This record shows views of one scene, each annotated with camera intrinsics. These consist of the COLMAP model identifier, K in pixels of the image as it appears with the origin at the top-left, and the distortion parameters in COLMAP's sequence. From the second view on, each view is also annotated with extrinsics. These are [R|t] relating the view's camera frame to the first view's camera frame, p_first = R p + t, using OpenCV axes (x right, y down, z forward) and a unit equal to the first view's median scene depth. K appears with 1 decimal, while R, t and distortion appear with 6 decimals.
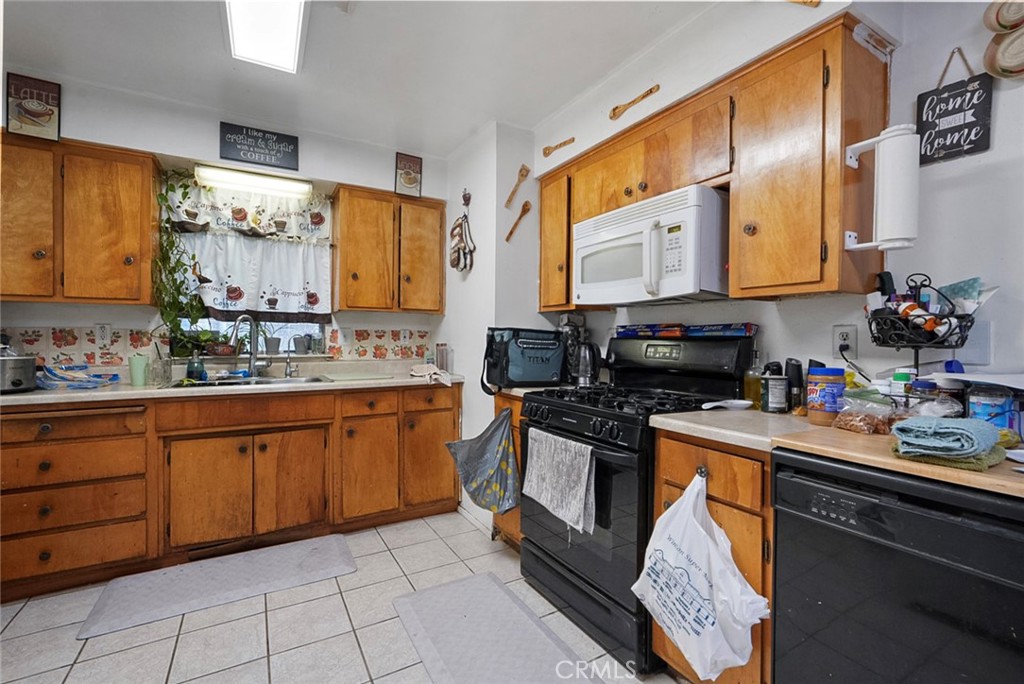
lens RADIAL K [[450.5, 0, 512.6], [0, 450.5, 338.6], [0, 0, 1]] dist [-0.010288, 0.005160]
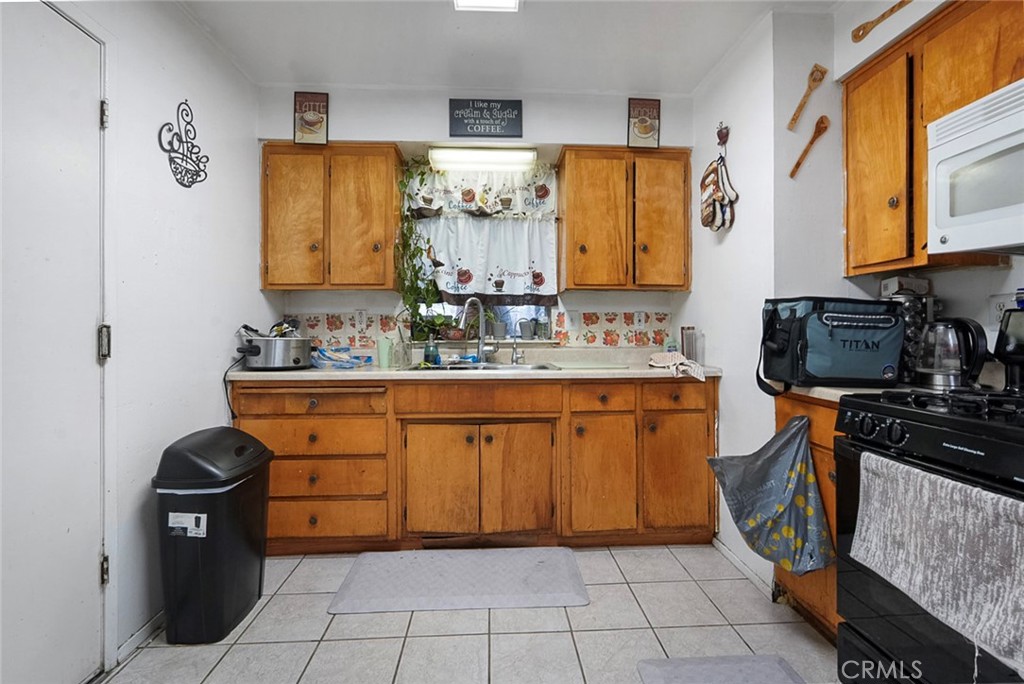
lens RADIAL K [[450.5, 0, 510.5], [0, 450.5, 336.1], [0, 0, 1]] dist [-0.010288, 0.005160]
pose [[0.886099, -0.004007, -0.463479, -0.083650], [0.006210, 0.999976, 0.003227, 0.027888], [0.463454, -0.005738, 0.886102, 0.191807]]
